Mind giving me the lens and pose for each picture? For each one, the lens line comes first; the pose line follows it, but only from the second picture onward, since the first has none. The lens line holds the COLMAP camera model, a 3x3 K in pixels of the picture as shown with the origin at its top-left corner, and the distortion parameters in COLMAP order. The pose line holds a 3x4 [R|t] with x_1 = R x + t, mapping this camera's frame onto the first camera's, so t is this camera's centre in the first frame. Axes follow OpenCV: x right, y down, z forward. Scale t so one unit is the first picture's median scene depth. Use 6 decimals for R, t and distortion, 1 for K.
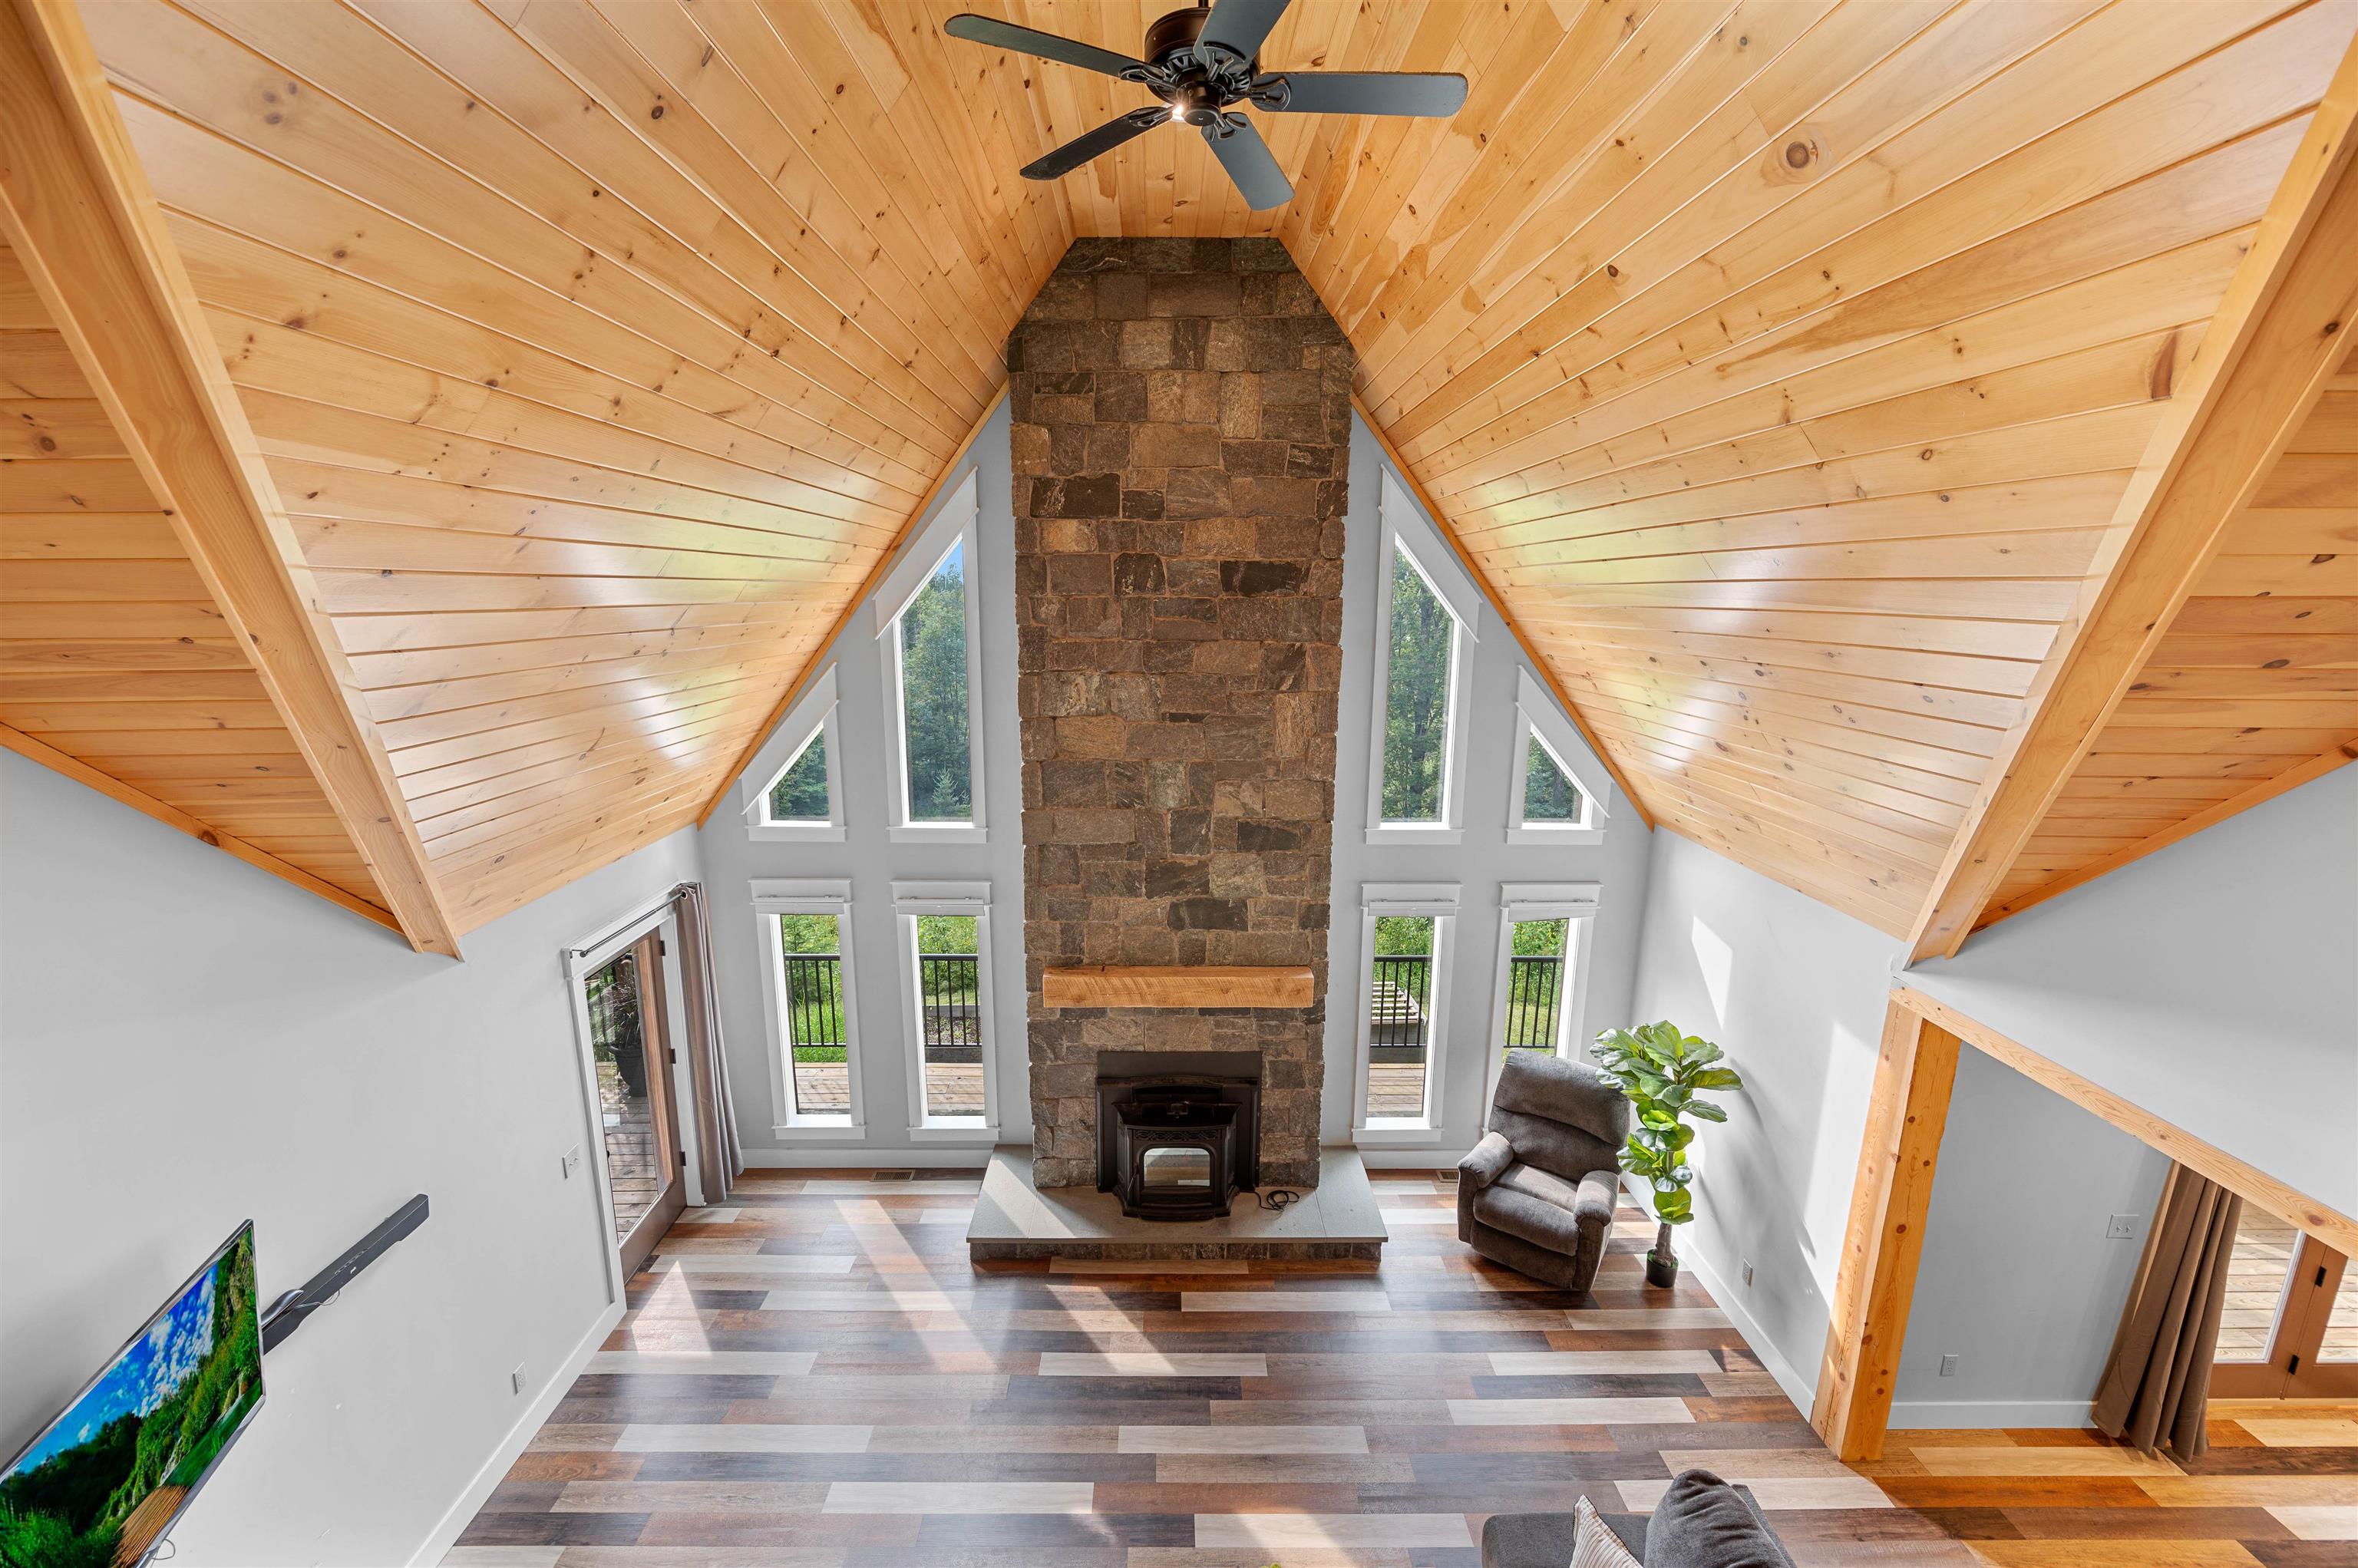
lens RADIAL K [[923.9, 0, 1170.3], [0, 923.9, 789.1], [0, 0, 1]] dist [0.000840, -0.000104]
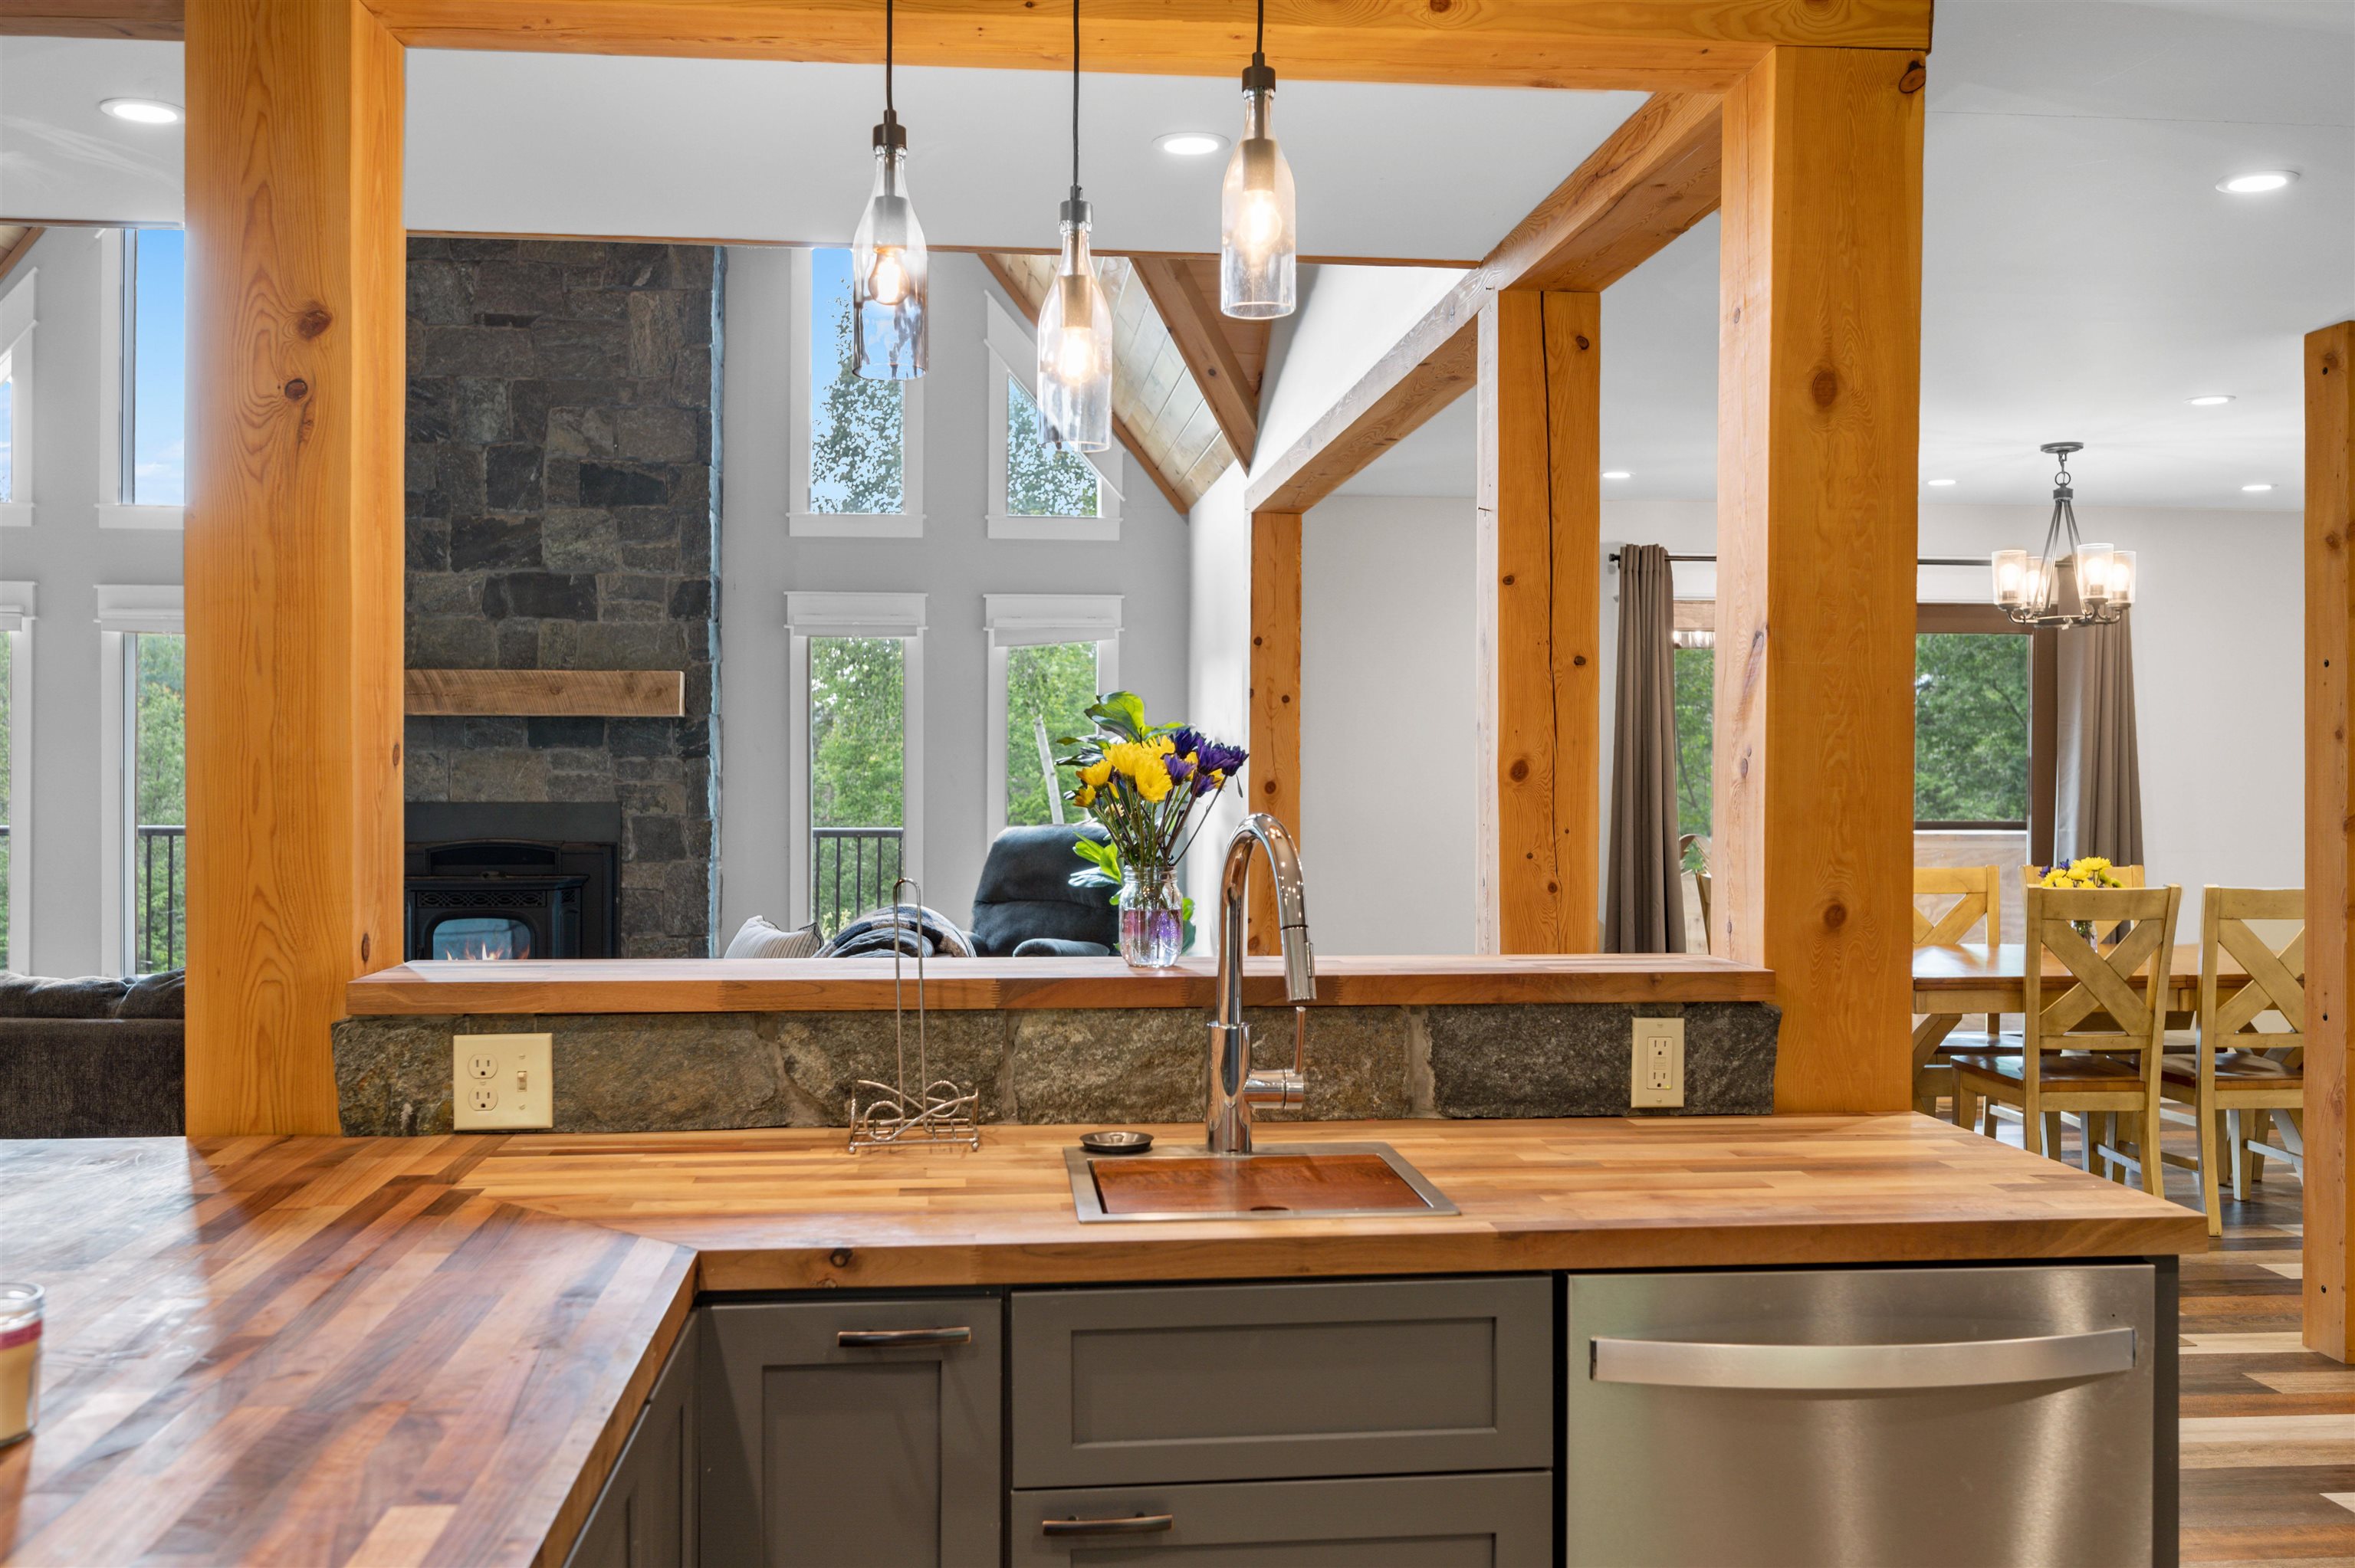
lens RADIAL K [[2050.1, 0, 1177.5], [0, 2050.1, 784.0], [0, 0, 1]] dist [-0.012241, 0.003538]
pose [[0.995899, -0.001175, 0.090464, 0.407226], [0.019063, 0.980193, -0.197124, 0.628730], [-0.088441, 0.198040, 0.976196, -0.596656]]
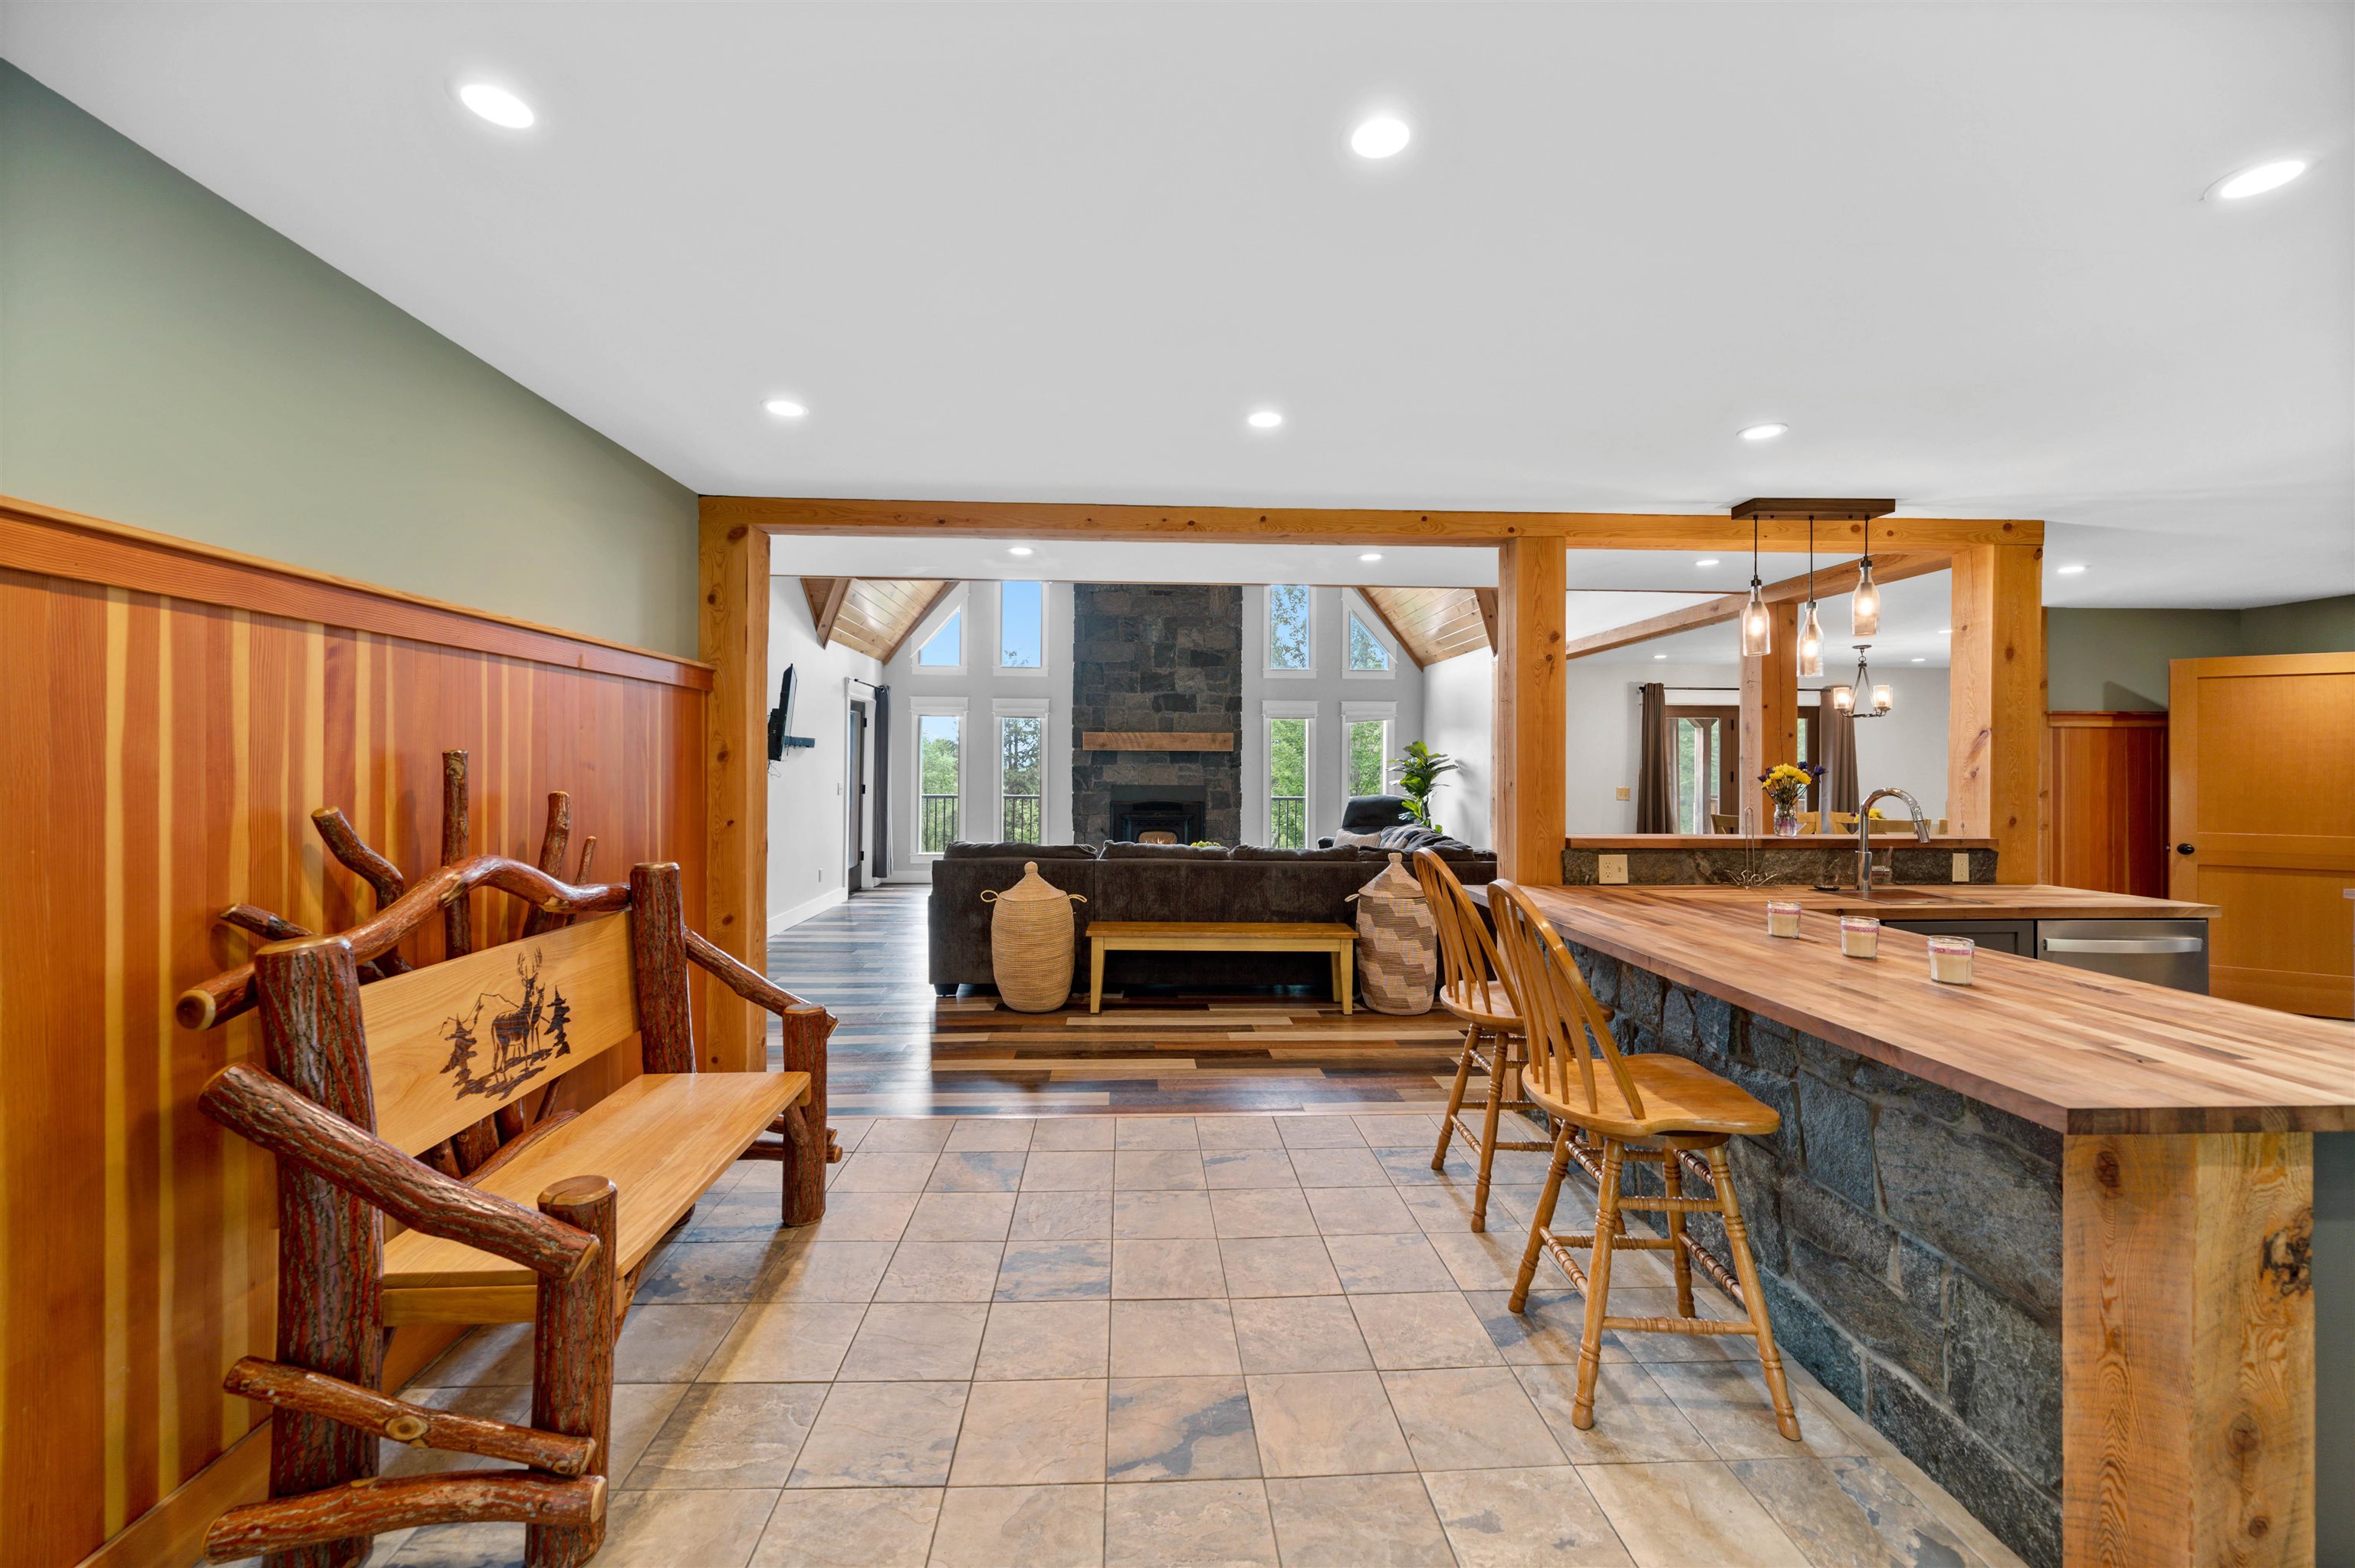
lens RADIAL K [[934.5, 0, 1174.7], [0, 934.5, 767.2], [0, 0, 1]] dist [-0.001031, -0.000209]
pose [[0.999232, 0.001986, 0.039128, -0.031316], [0.006270, 0.977732, -0.209765, 0.667526], [-0.038673, 0.209850, 0.976969, -0.785919]]
